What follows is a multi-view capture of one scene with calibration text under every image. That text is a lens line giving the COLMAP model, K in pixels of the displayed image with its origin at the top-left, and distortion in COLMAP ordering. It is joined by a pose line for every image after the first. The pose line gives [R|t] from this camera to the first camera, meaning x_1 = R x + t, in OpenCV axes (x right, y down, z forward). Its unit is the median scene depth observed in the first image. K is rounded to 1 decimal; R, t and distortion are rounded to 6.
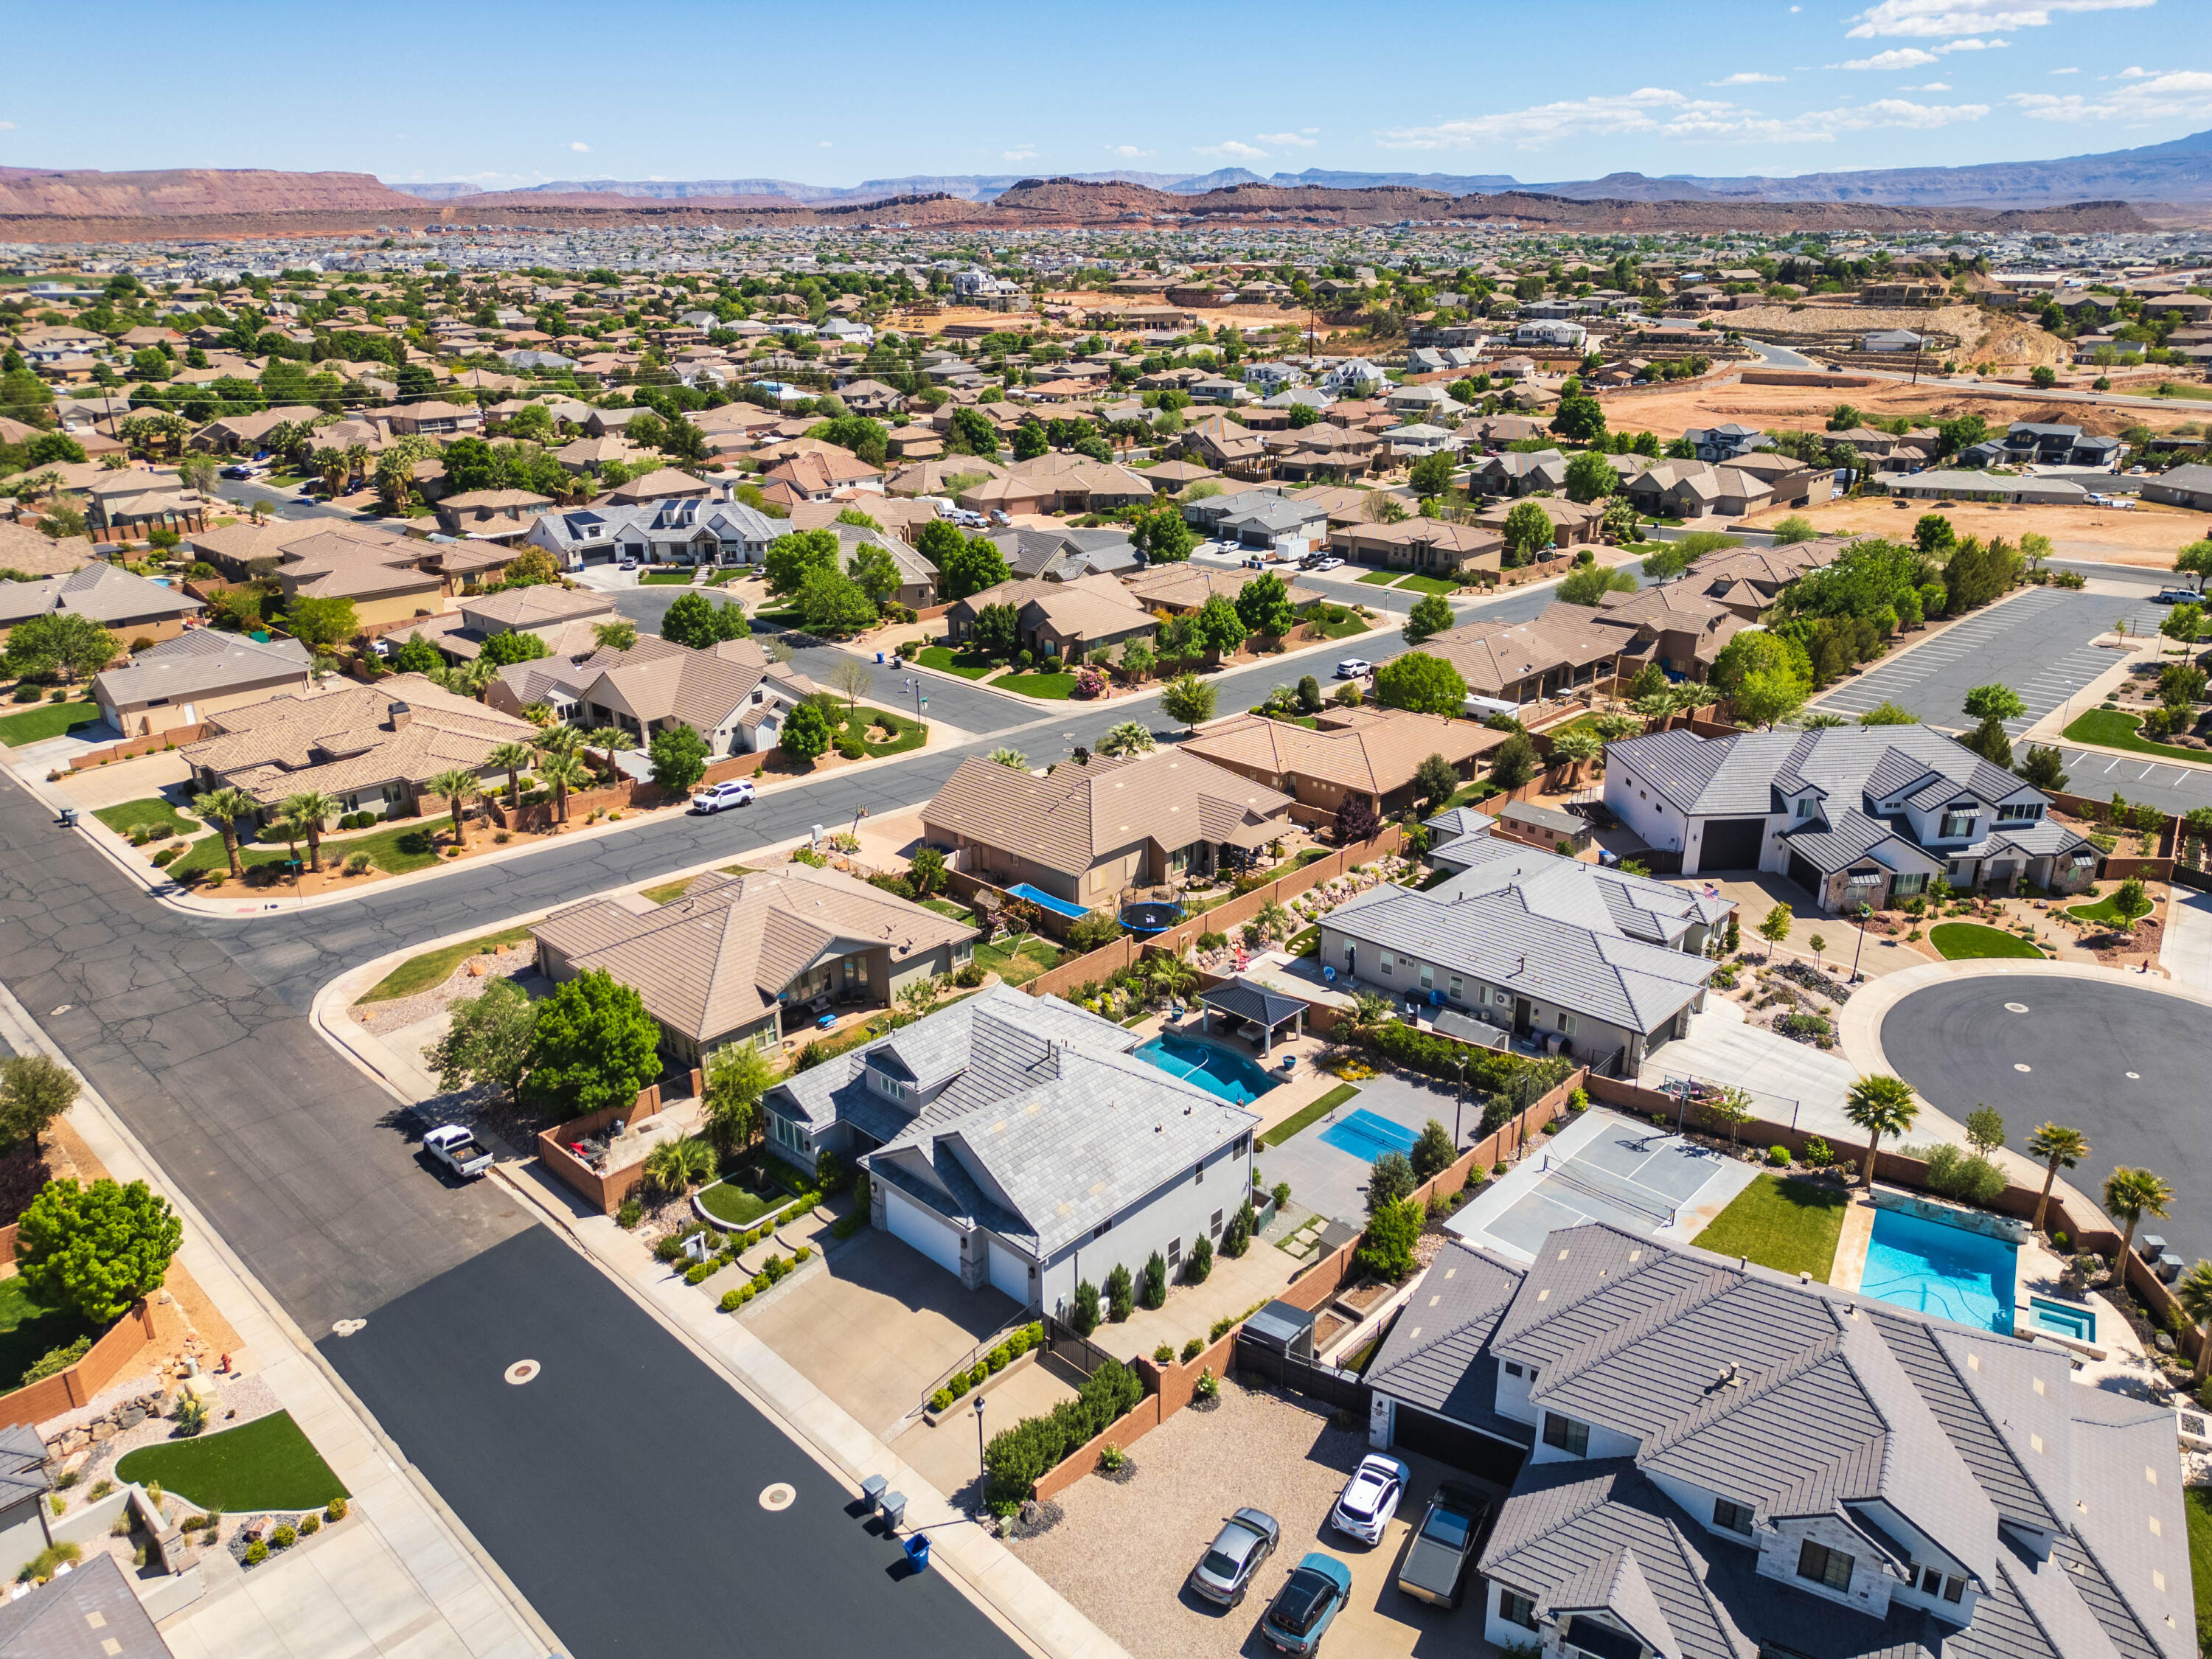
lens RADIAL K [[1556.2, 0, 1107.3], [0, 1556.2, 825.5], [0, 0, 1]] dist [0.077615, -0.076939]
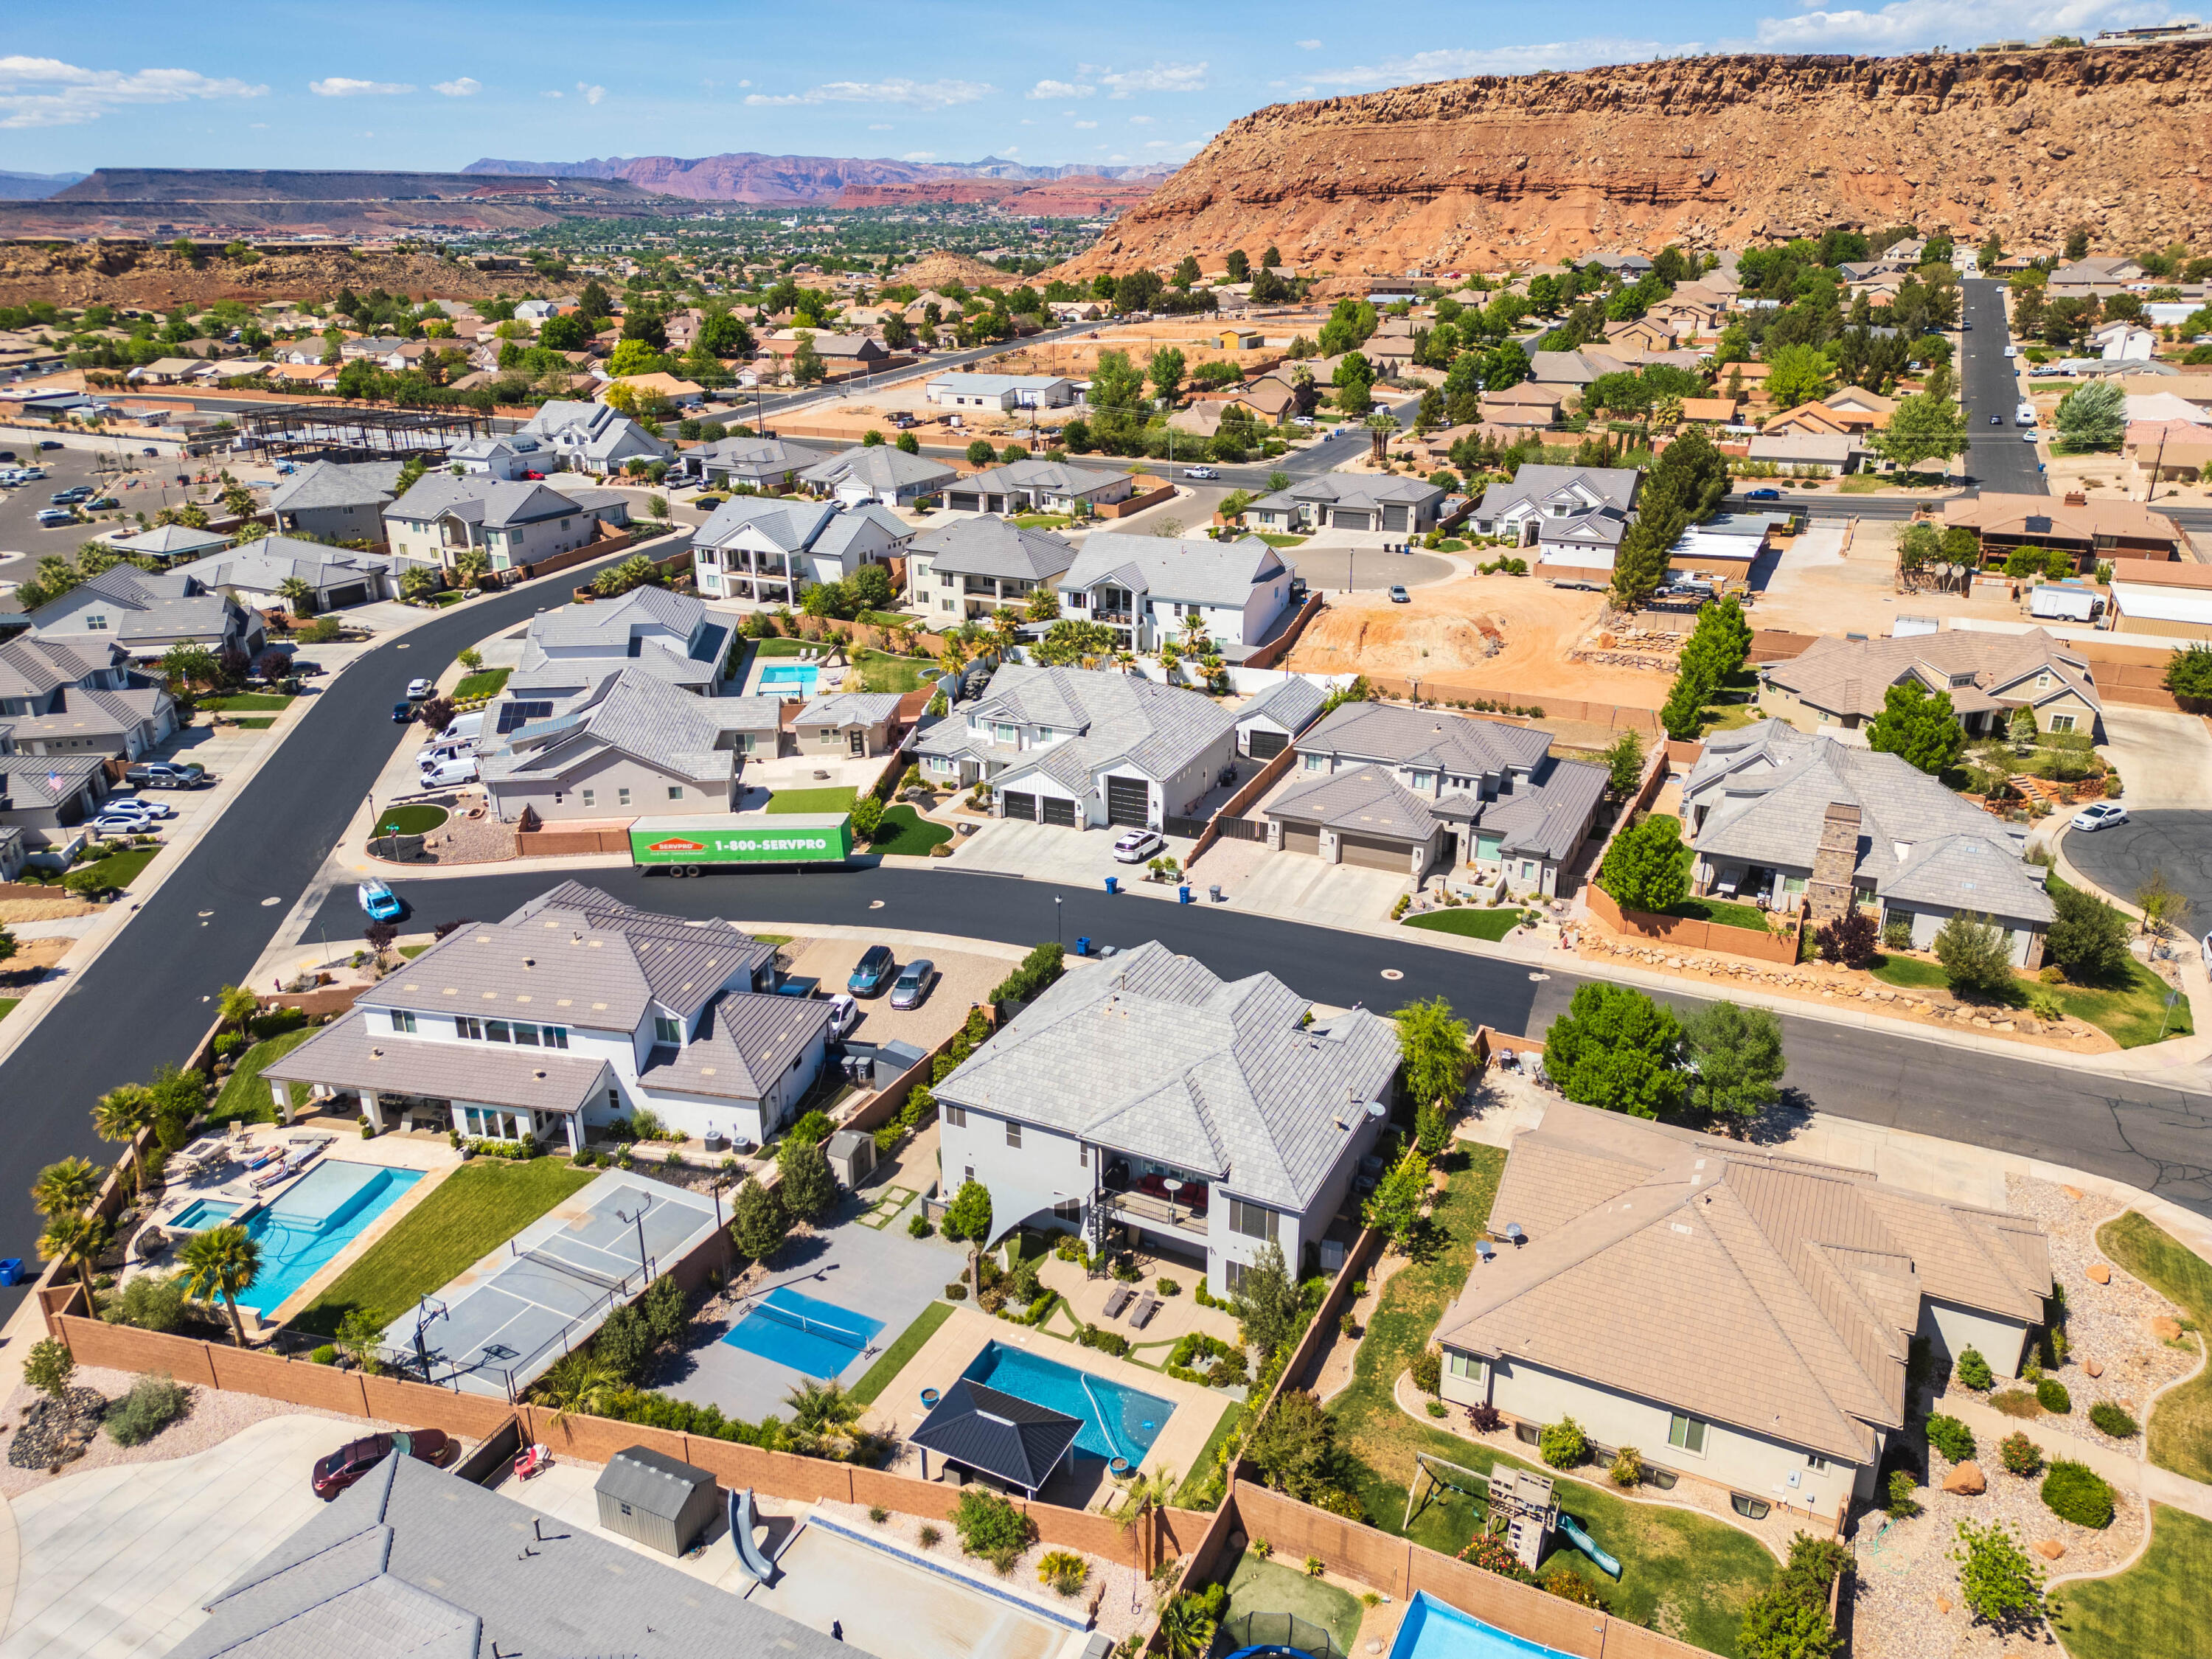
lens RADIAL K [[1556.2, 0, 1107.3], [0, 1556.2, 825.5], [0, 0, 1]] dist [0.077615, -0.076939]
pose [[-0.955374, 0.118527, -0.270576, 0.150568], [-0.093390, 0.747798, 0.657325, -0.386996], [0.280247, 0.653261, -0.703358, 1.009138]]
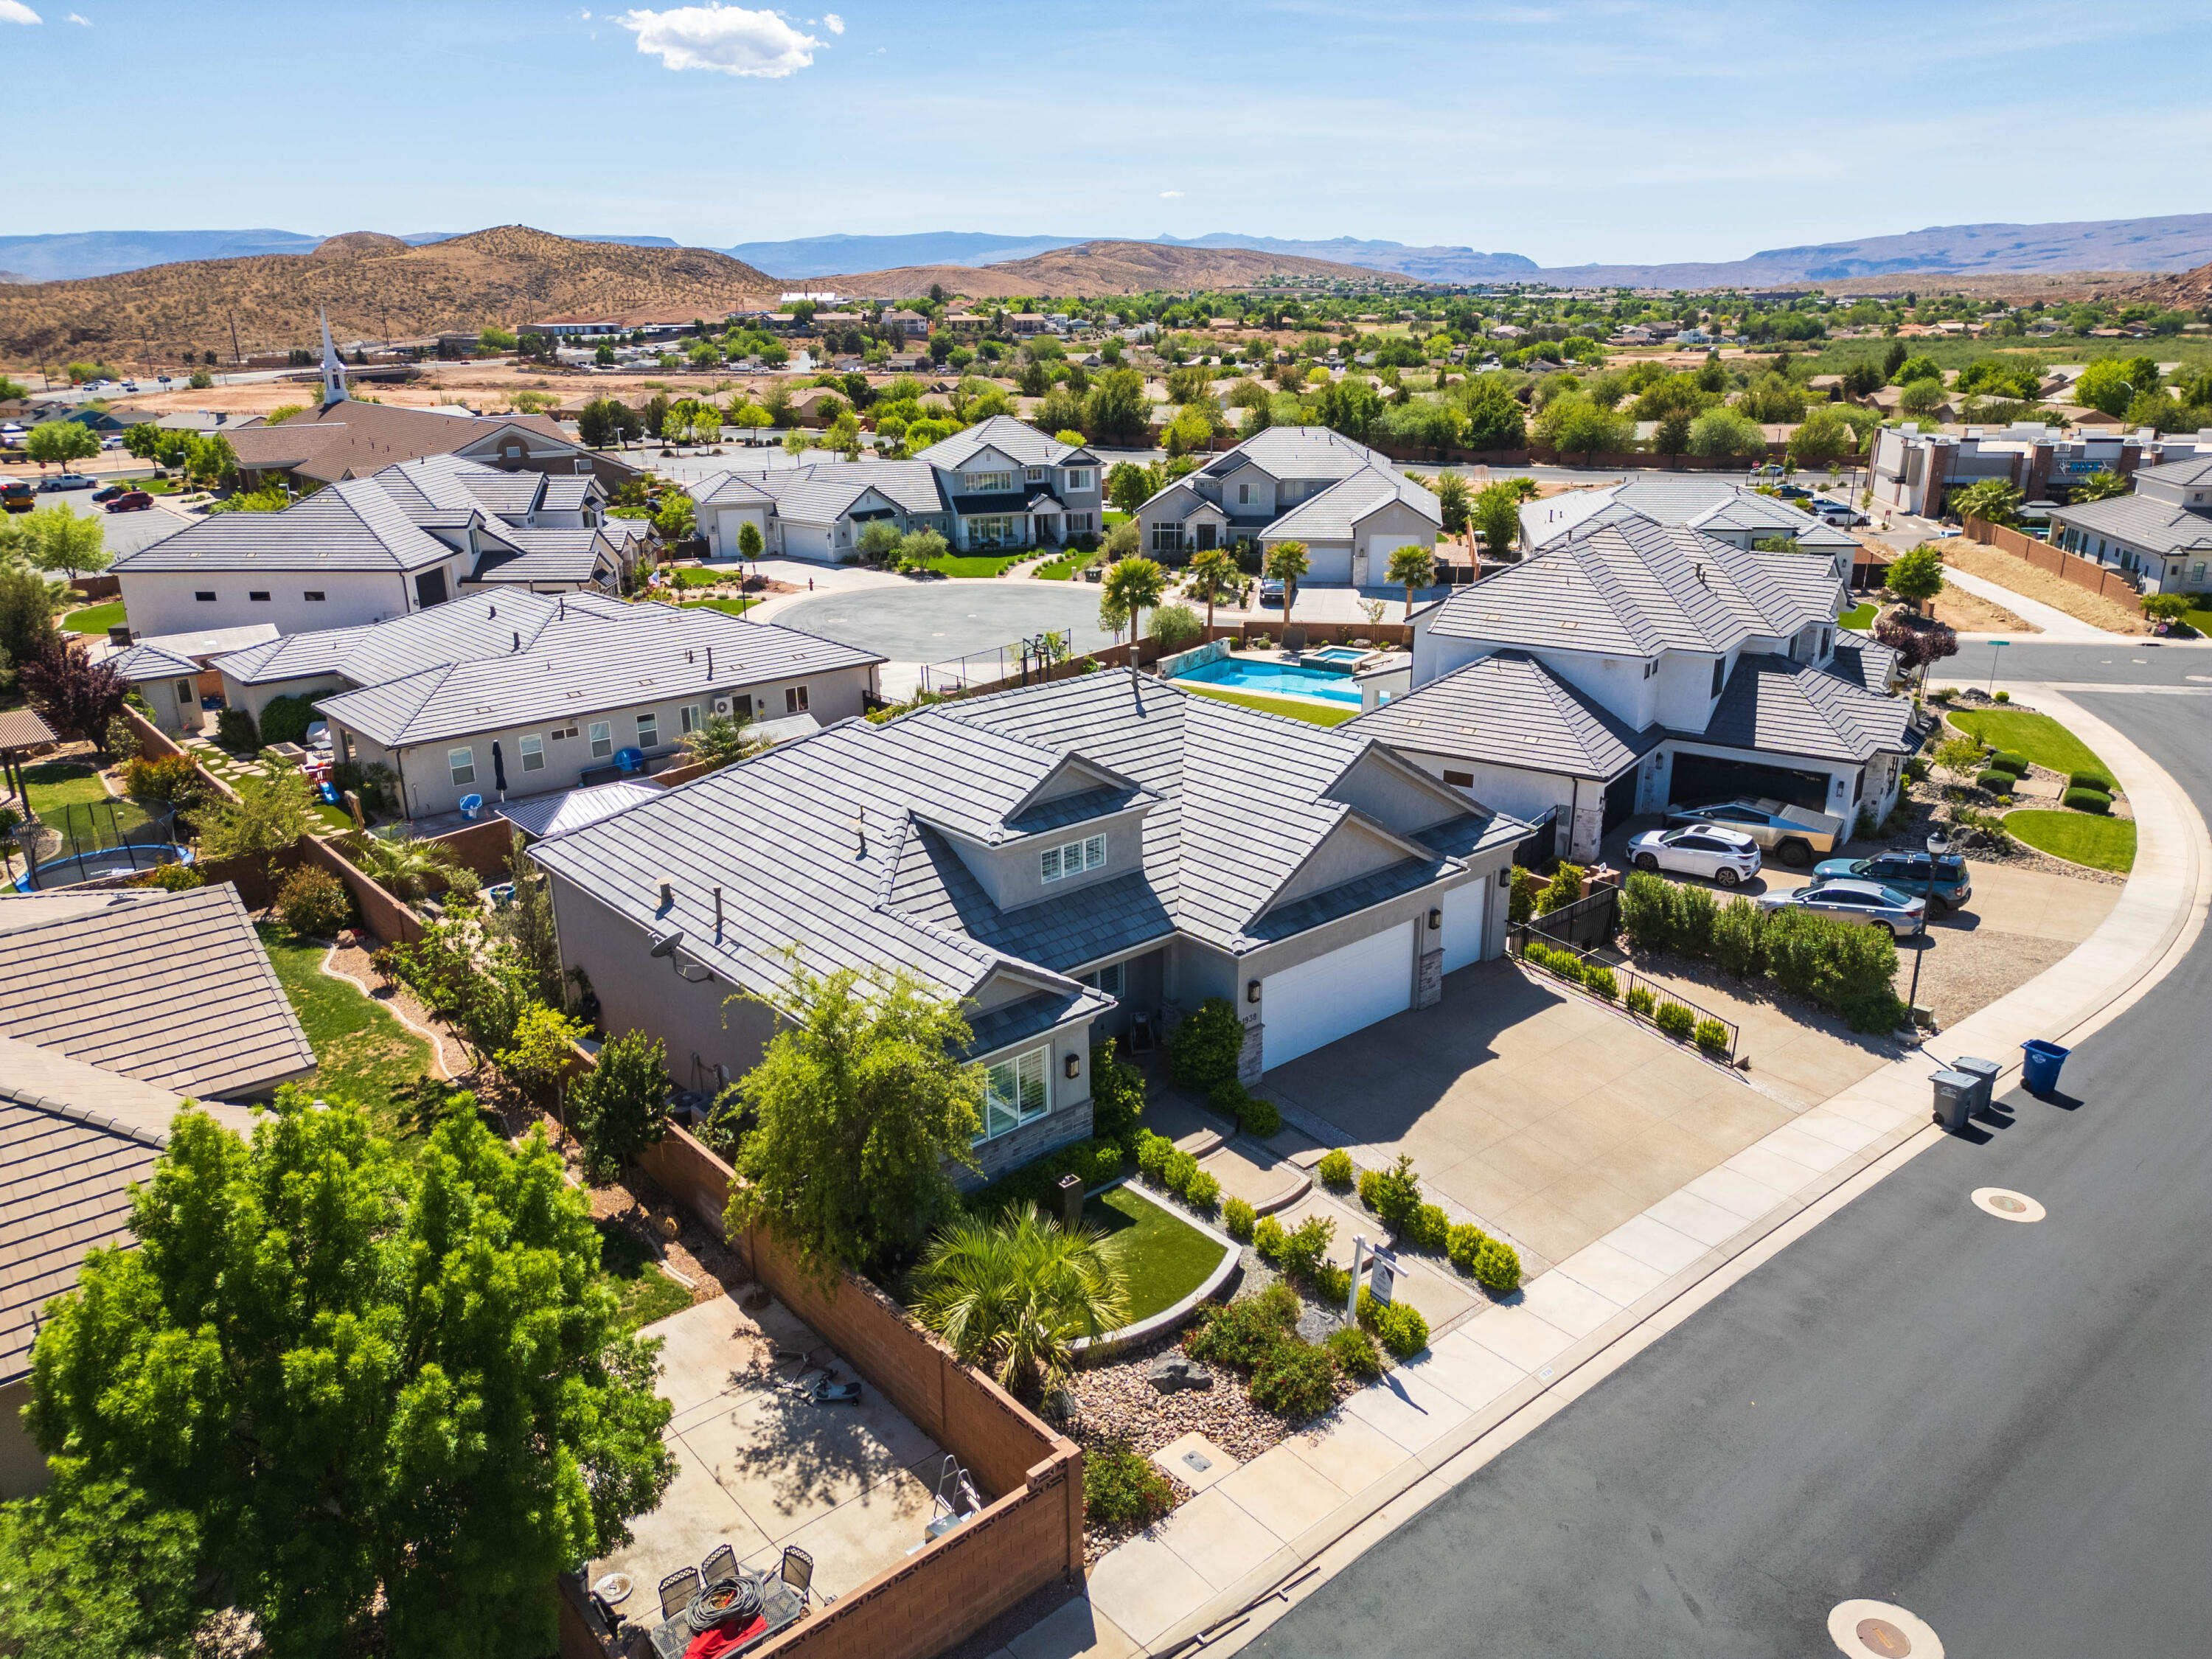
lens RADIAL K [[1556.2, 0, 1107.3], [0, 1556.2, 825.5], [0, 0, 1]] dist [0.077615, -0.076939]
pose [[0.092884, -0.309556, 0.946334, -0.343388], [0.363694, 0.895315, 0.257171, 0.029384], [-0.926876, 0.320289, 0.195744, 0.551703]]
